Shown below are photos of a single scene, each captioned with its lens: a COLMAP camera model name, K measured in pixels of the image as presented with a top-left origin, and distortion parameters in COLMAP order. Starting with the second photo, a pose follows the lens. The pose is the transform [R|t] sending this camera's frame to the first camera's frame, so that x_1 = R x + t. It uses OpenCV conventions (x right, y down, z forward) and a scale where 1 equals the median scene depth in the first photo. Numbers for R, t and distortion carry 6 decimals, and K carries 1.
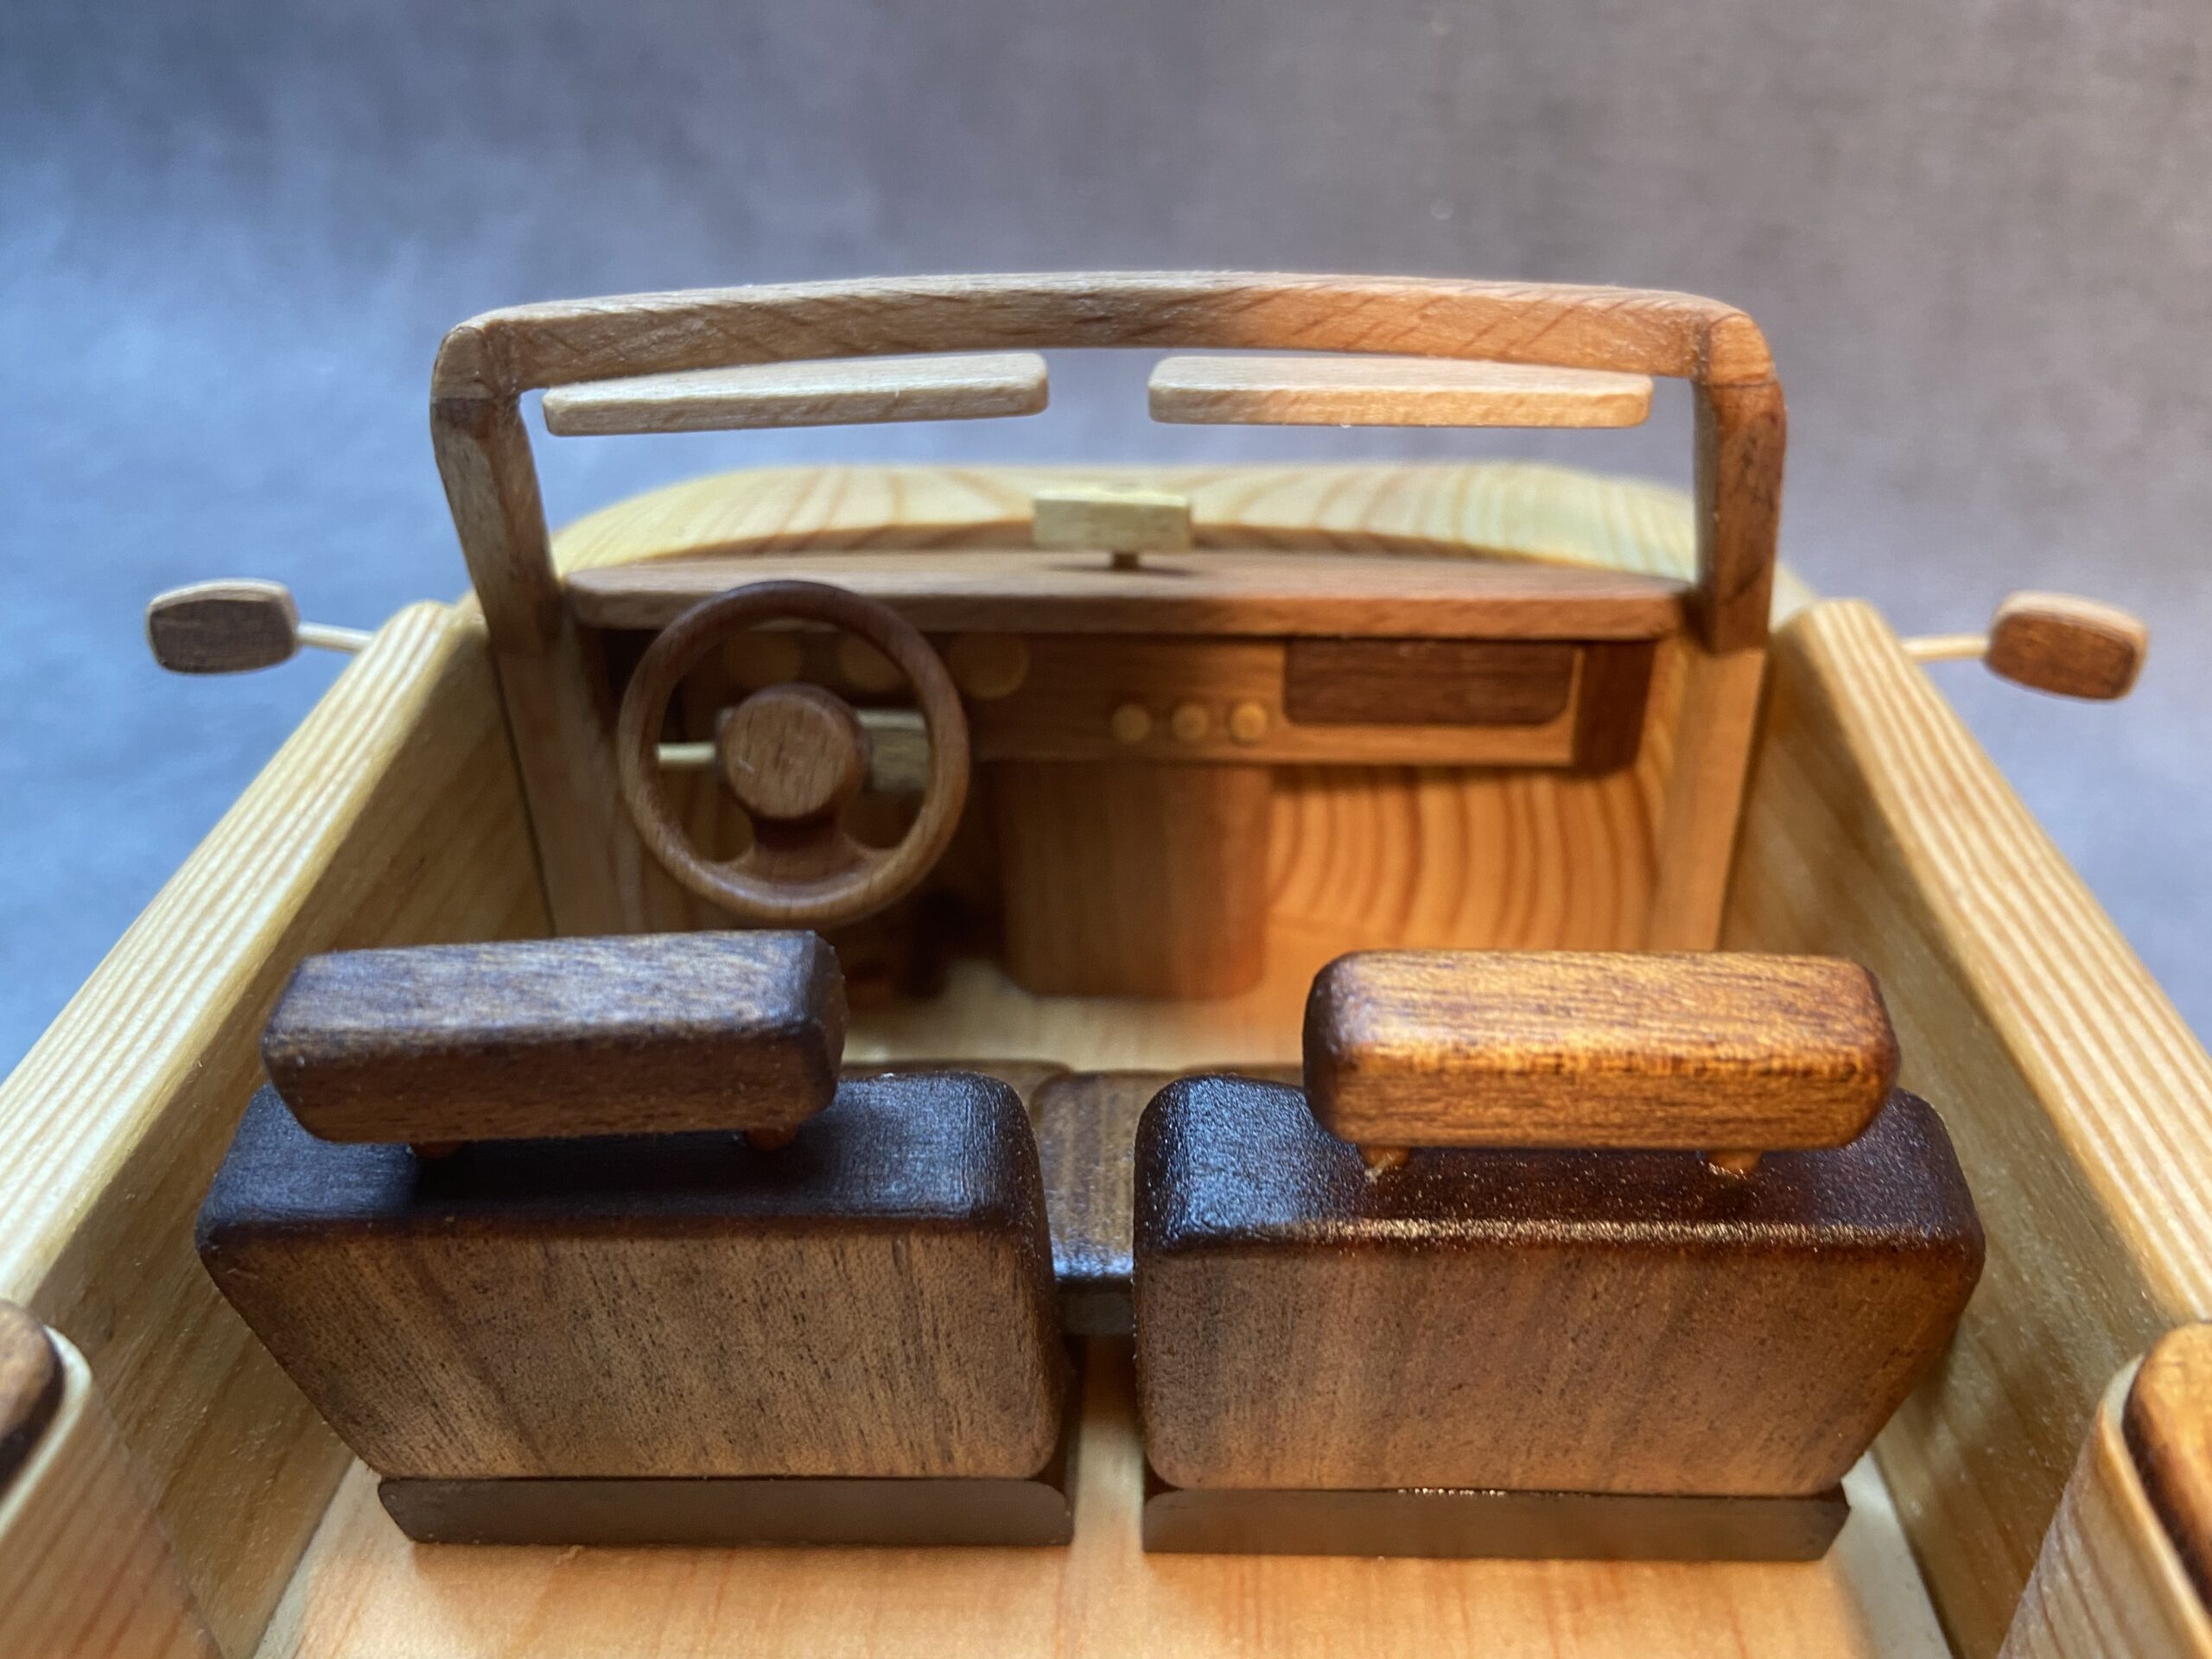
lens RADIAL K [[1784.1, 0, 1118.8], [0, 1784.1, 825.3], [0, 0, 1]] dist [0.100139, -0.165286]
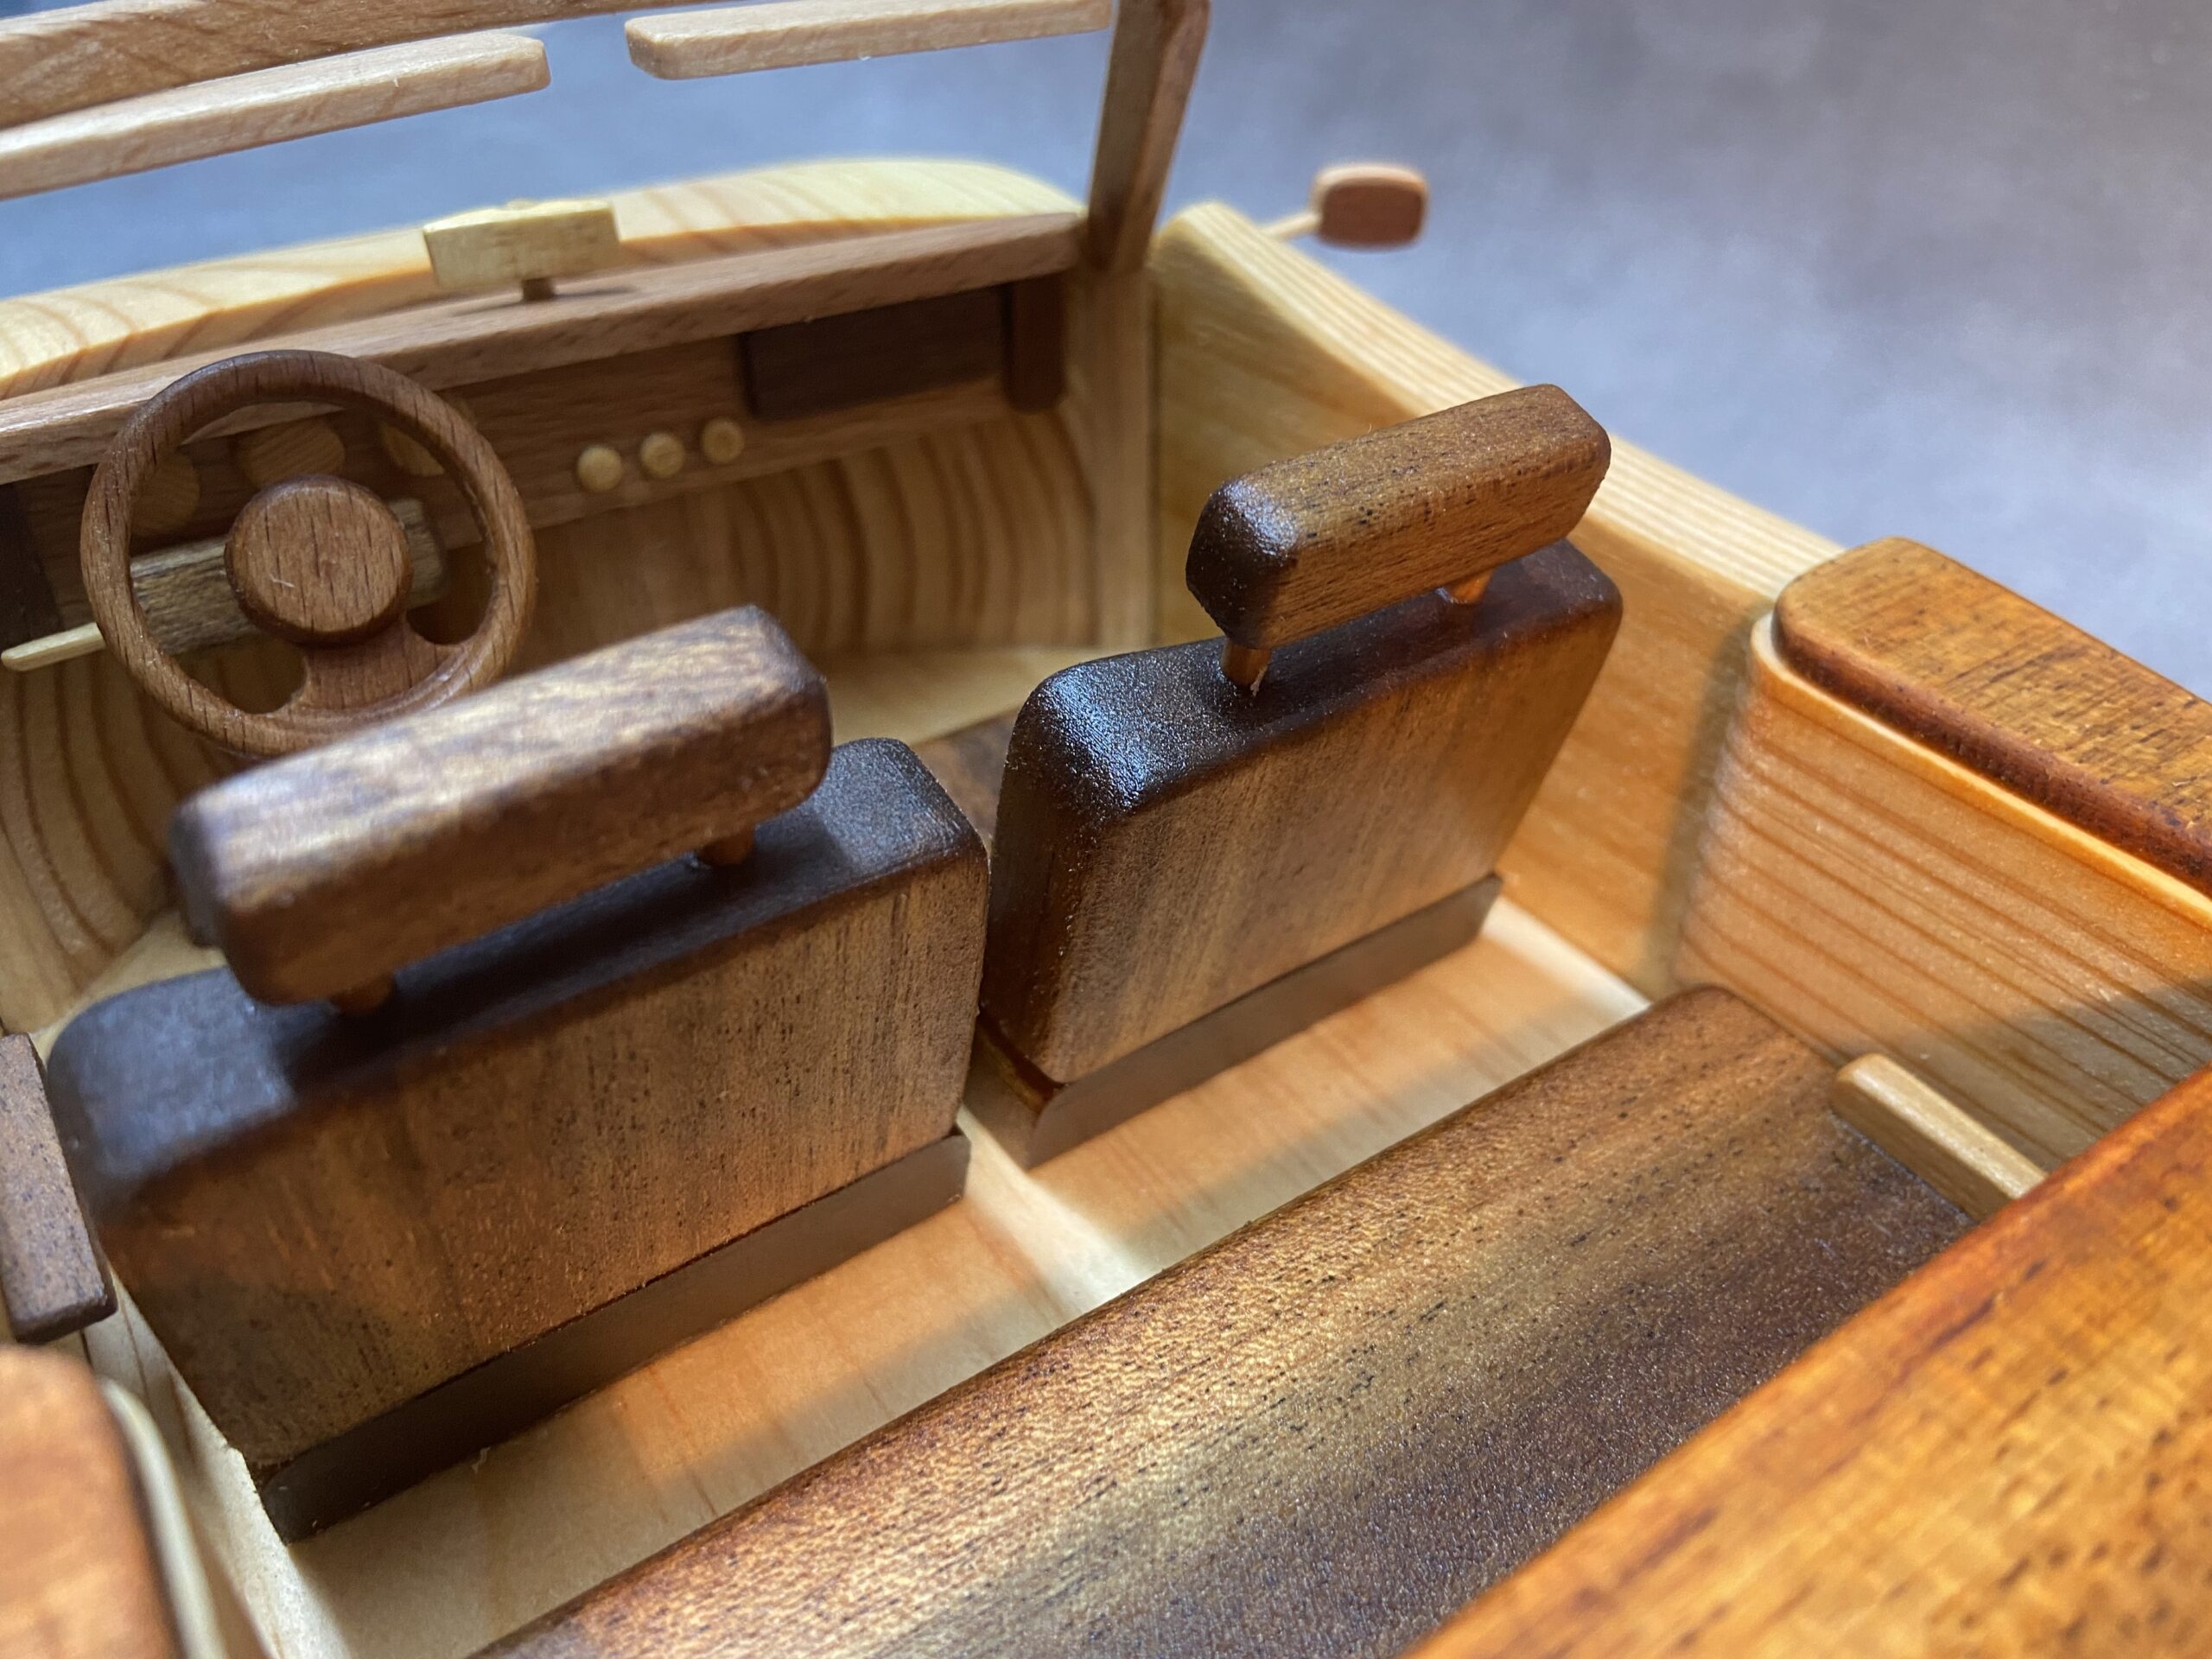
lens RADIAL K [[1784.1, 0, 1142.7], [0, 1784.1, 823.5], [0, 0, 1]] dist [0.100139, -0.165286]
pose [[0.788527, -0.330227, 0.518821, -0.396335], [0.285382, 0.943759, 0.166961, 0.051136], [-0.544777, 0.016409, 0.838420, 0.073297]]
